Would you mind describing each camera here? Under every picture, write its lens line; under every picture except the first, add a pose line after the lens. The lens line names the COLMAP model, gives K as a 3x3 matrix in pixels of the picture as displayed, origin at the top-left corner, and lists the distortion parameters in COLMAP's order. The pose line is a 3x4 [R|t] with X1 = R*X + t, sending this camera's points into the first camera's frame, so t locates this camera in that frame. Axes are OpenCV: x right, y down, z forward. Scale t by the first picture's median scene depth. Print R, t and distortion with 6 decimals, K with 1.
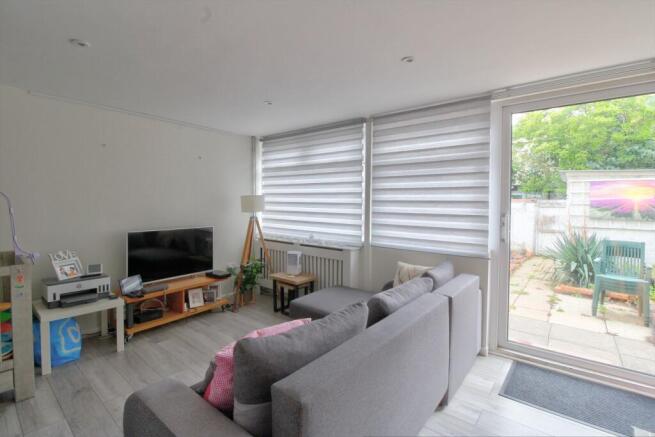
lens RADIAL K [[303.1, 0, 333.1], [0, 303.1, 207.4], [0, 0, 1]] dist [0.002631, -0.014073]
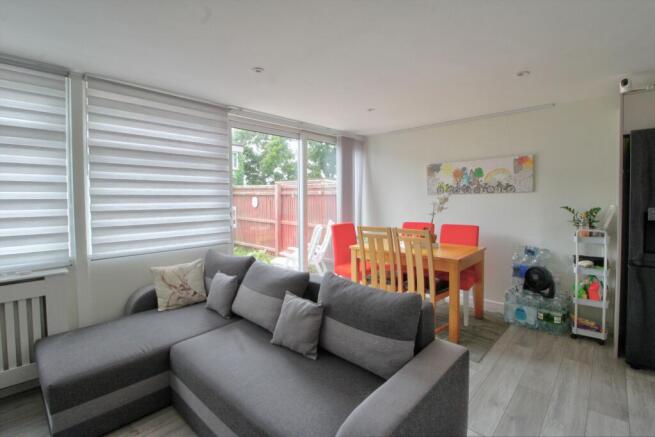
lens RADIAL K [[303.1, 0, 333.1], [0, 303.1, 207.4], [0, 0, 1]] dist [0.002631, -0.014073]
pose [[0.064581, -0.038937, 0.997153, -0.444675], [0.025378, 0.998979, 0.037365, -0.005239], [-0.997590, 0.022892, 0.065504, 0.333005]]
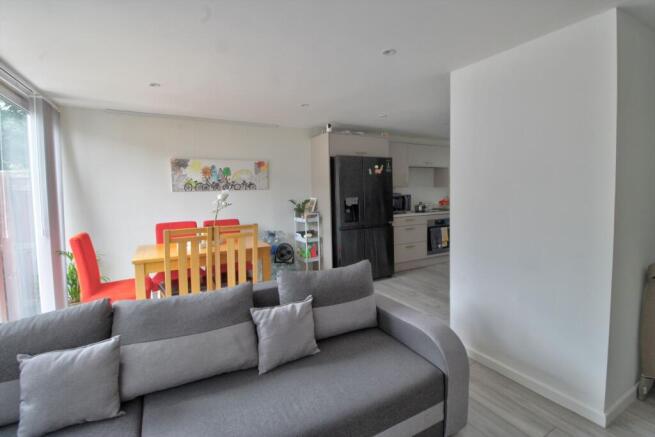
lens RADIAL K [[303.1, 0, 333.1], [0, 303.1, 207.4], [0, 0, 1]] dist [0.002631, -0.014073]
pose [[-0.923604, -0.014260, 0.383083, -0.215042], [0.014888, 0.997220, 0.073016, -0.013992], [-0.383059, 0.073141, -0.920824, 0.762568]]
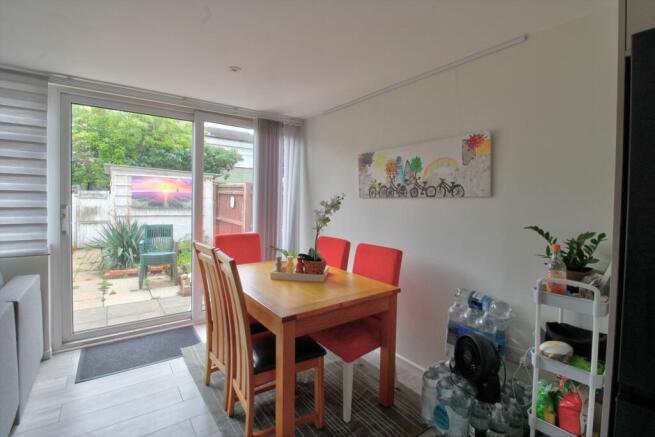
lens RADIAL K [[303.1, 0, 333.1], [0, 303.1, 207.4], [0, 0, 1]] dist [0.002631, -0.014073]
pose [[0.253654, -0.027699, 0.966898, -0.096528], [-0.001004, 0.999582, 0.028899, 0.000095], [-0.967294, -0.008302, 0.253520, -0.045993]]
